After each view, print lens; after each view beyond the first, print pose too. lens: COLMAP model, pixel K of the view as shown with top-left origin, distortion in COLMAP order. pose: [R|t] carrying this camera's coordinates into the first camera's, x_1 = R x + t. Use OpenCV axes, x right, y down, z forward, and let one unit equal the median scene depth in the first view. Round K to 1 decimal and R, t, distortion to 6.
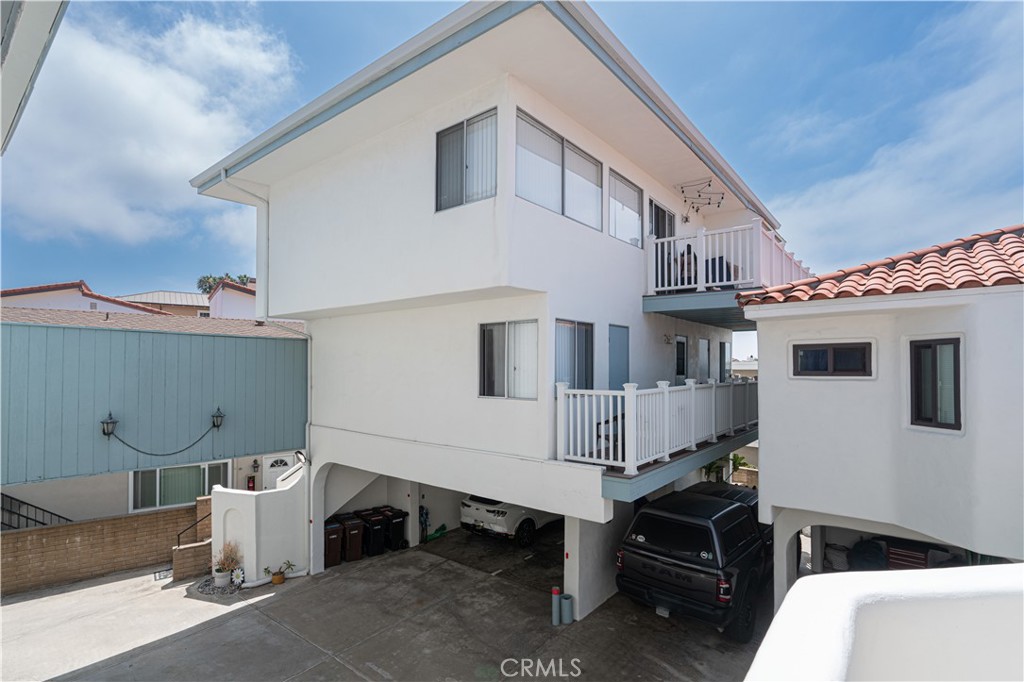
lens RADIAL K [[491.8, 0, 511.6], [0, 491.8, 356.4], [0, 0, 1]] dist [-0.002597, 0.000607]
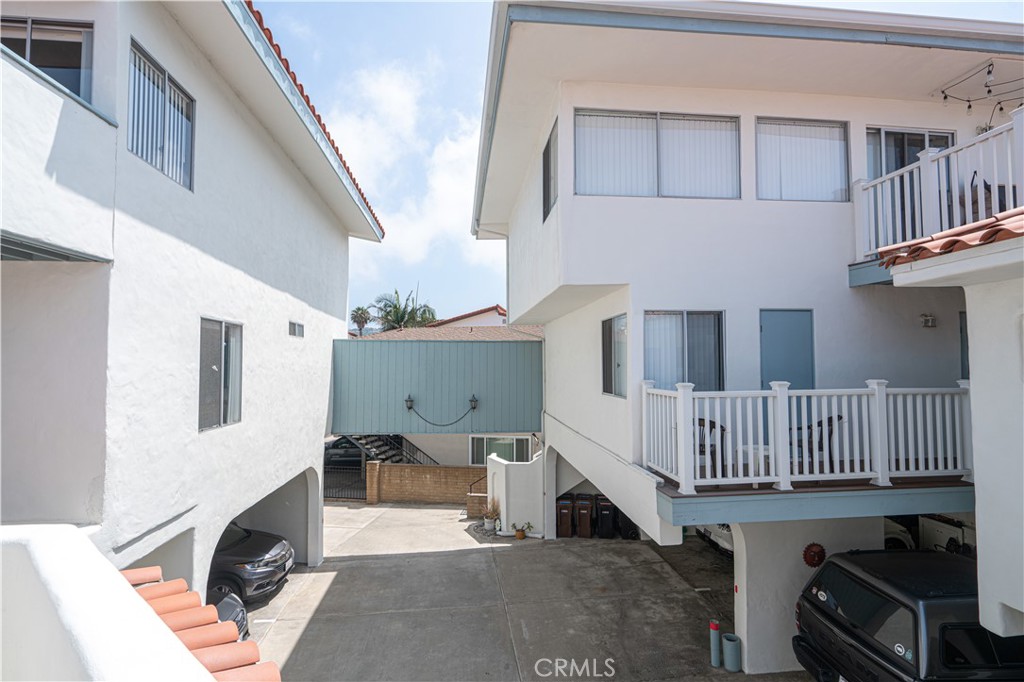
lens RADIAL K [[466.7, 0, 512.0], [0, 466.7, 341.0], [0, 0, 1]] dist [0.000619, 0.001085]
pose [[0.710572, -0.039577, -0.702511, 0.366614], [0.022401, 0.999183, -0.033633, 0.002148], [0.703268, 0.008162, 0.710878, 0.144483]]
